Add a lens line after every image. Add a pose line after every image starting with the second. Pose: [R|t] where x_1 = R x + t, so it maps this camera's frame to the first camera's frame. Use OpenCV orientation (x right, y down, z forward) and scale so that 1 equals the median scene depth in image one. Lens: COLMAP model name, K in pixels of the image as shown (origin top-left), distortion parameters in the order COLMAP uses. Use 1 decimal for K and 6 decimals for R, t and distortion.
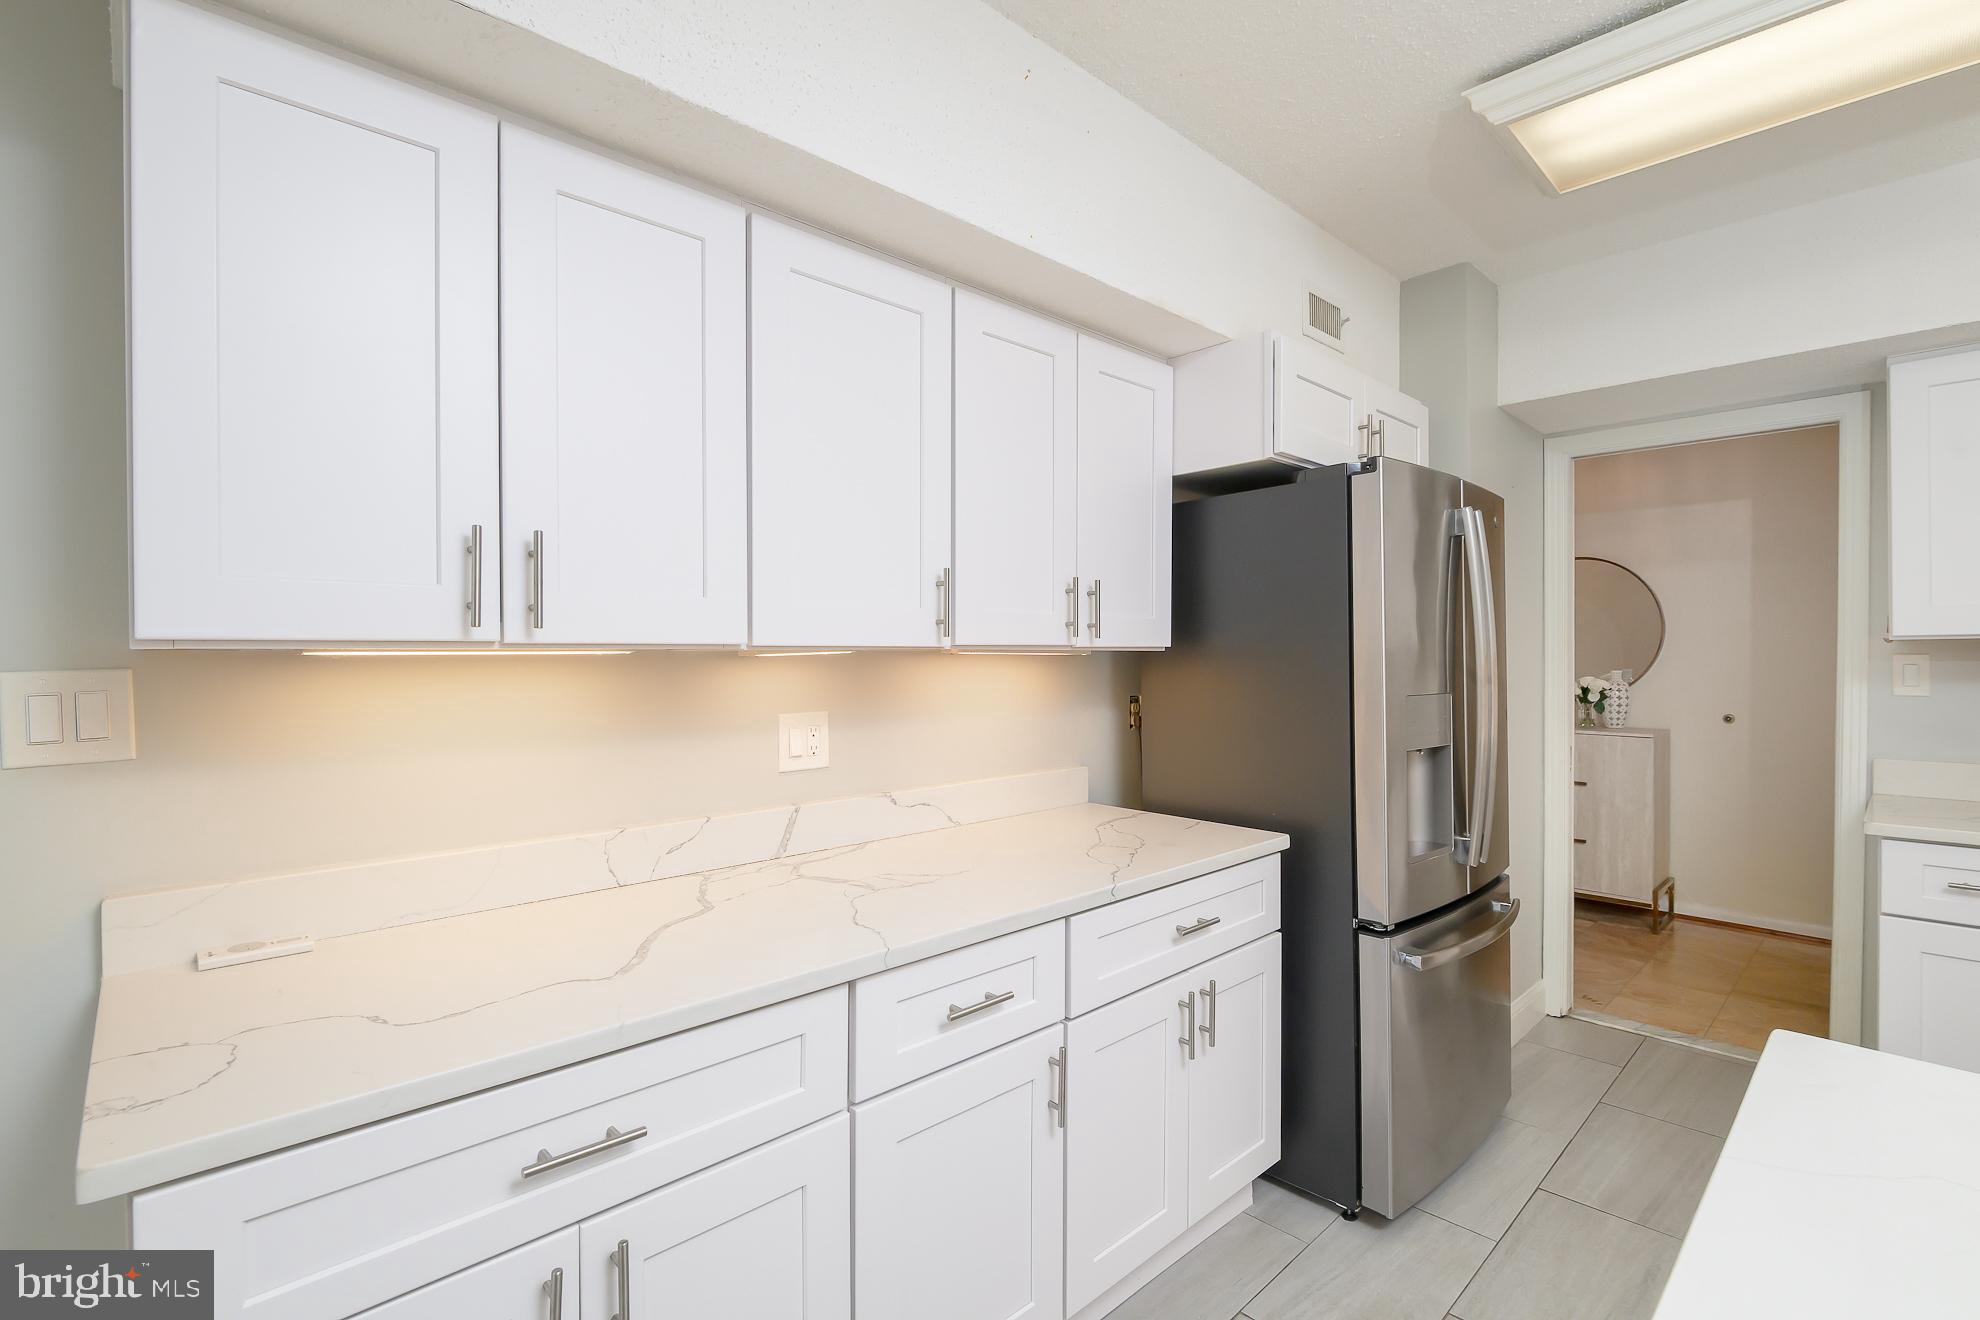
lens RADIAL K [[918.0, 0, 994.3], [0, 918.0, 659.6], [0, 0, 1]] dist [-0.005607, -0.002807]
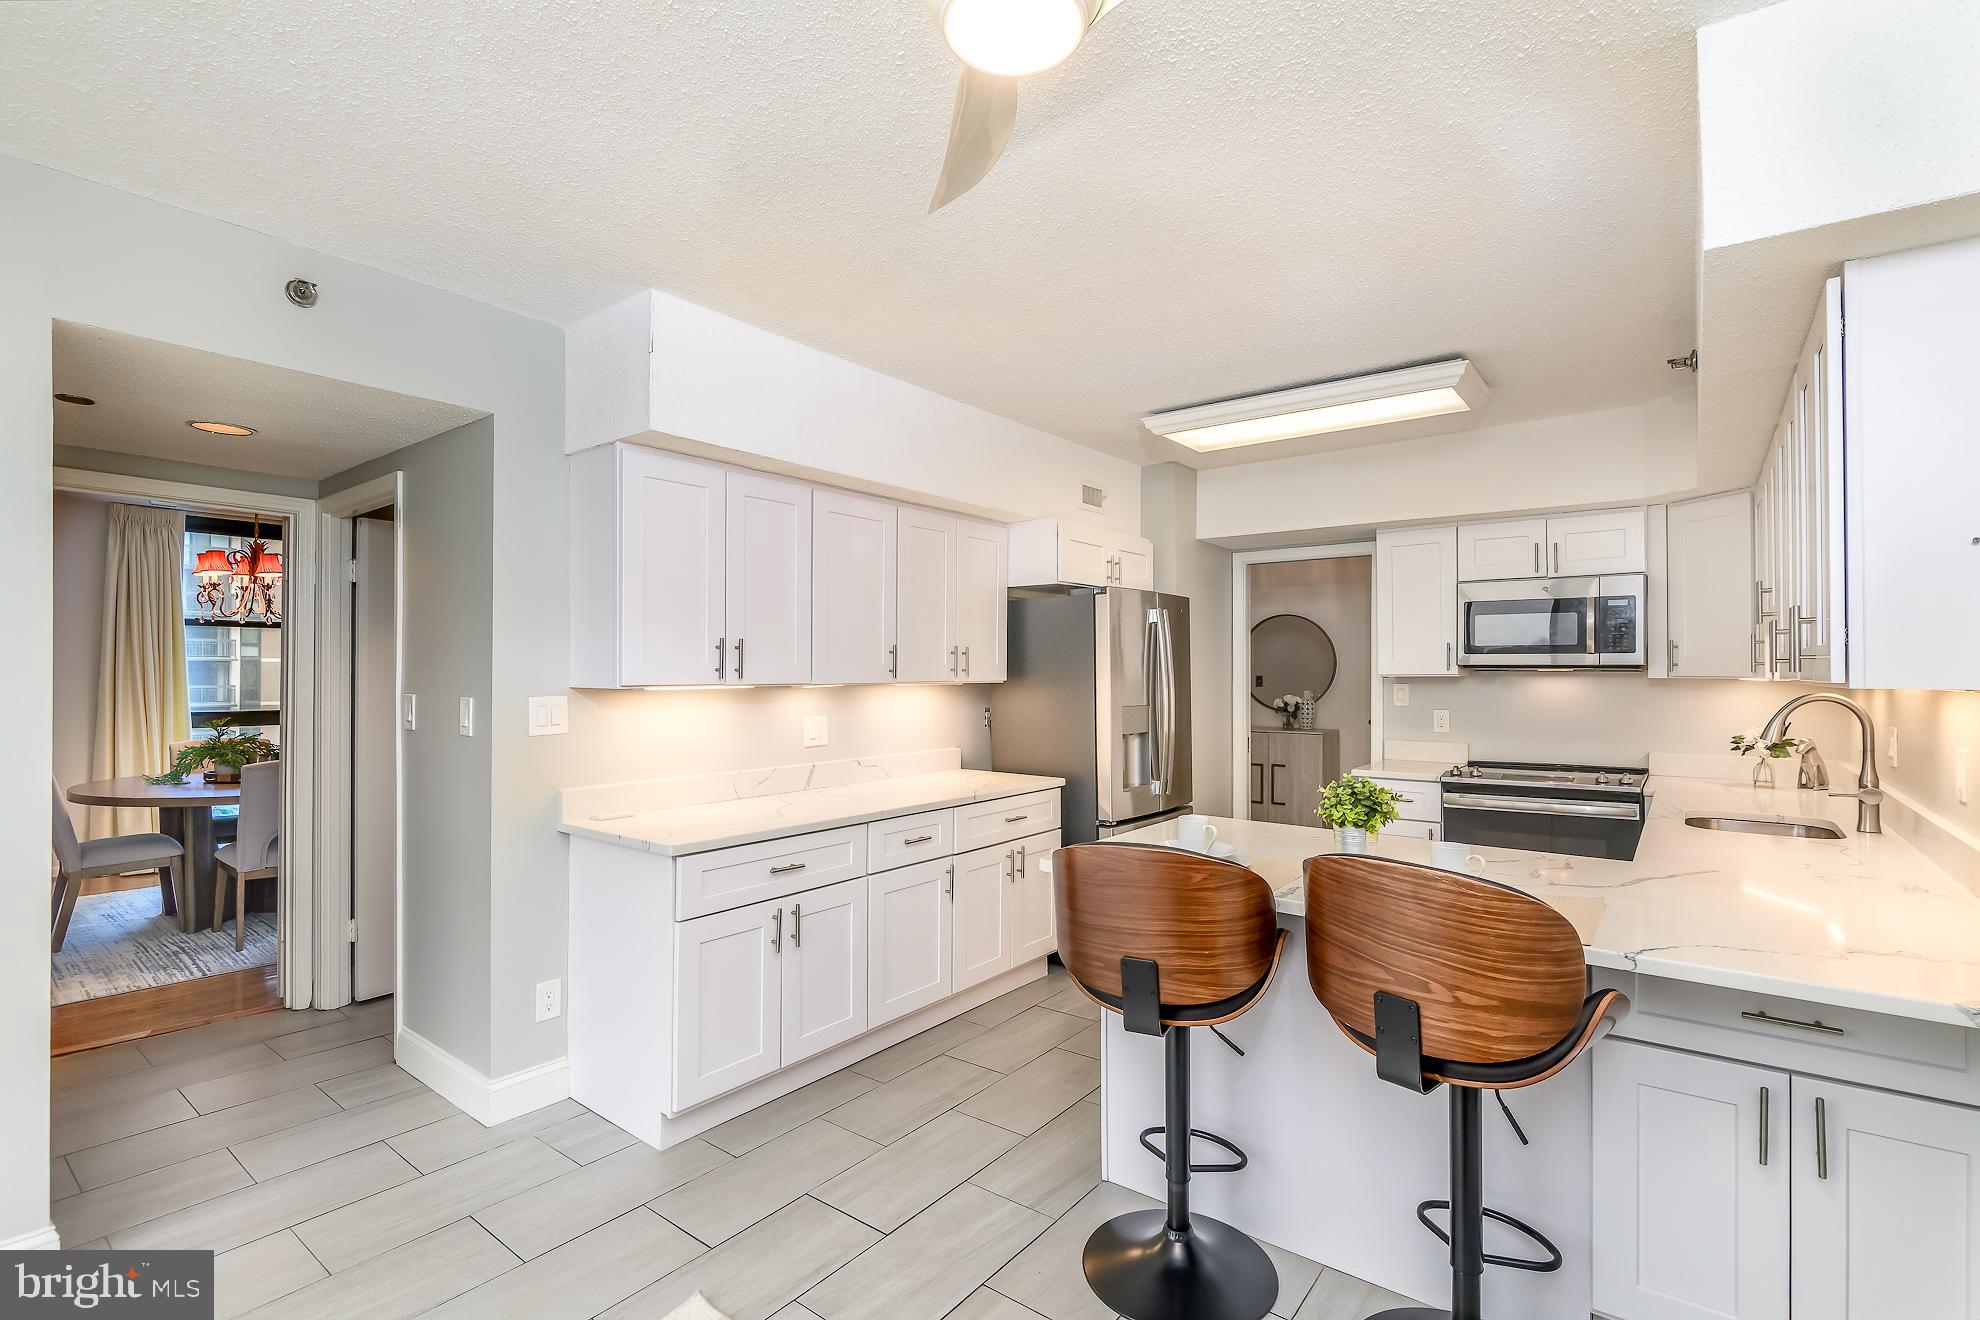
lens RADIAL K [[918.0, 0, 987.7], [0, 918.0, 670.8], [0, 0, 1]] dist [-0.005607, -0.002807]
pose [[0.989605, 0.003027, 0.143778, -0.124527], [-0.002368, 0.999986, -0.004753, -0.027896], [-0.143790, 0.004363, 0.989599, -0.930246]]
